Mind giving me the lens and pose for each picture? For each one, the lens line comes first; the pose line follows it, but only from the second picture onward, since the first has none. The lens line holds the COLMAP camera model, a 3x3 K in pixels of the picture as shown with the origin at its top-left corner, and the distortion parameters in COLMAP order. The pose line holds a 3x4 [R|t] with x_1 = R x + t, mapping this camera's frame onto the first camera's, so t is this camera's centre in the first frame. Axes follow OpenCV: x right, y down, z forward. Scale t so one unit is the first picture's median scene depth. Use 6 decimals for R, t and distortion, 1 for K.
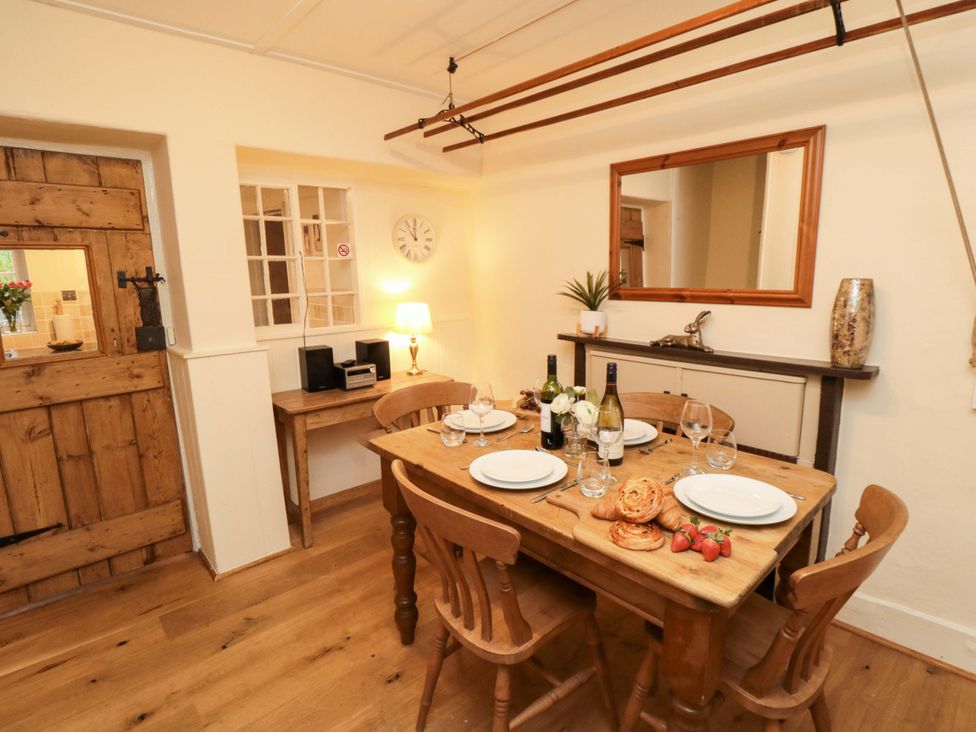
lens RADIAL K [[506.9, 0, 510.1], [0, 506.9, 356.8], [0, 0, 1]] dist [-0.001290, -0.016738]
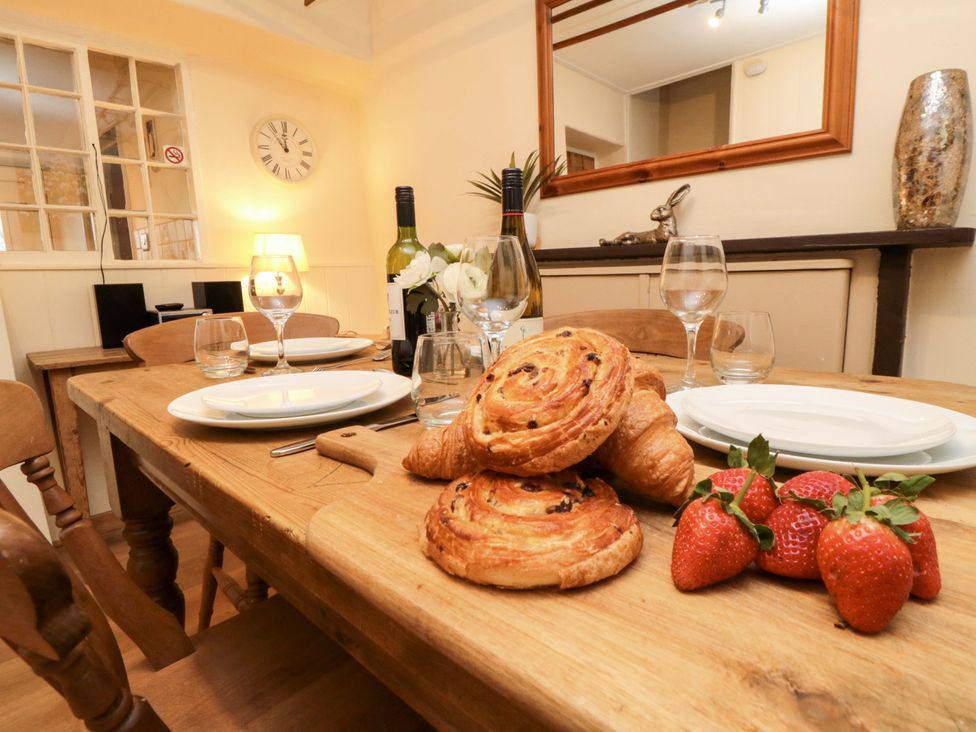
lens RADIAL K [[506.9, 0, 510.1], [0, 506.9, 356.8], [0, 0, 1]] dist [-0.001290, -0.016738]
pose [[0.996709, -0.022081, 0.077996, 0.127745], [0.023758, 0.999505, -0.020642, 0.157858], [-0.077501, 0.022427, 0.996740, 0.431799]]
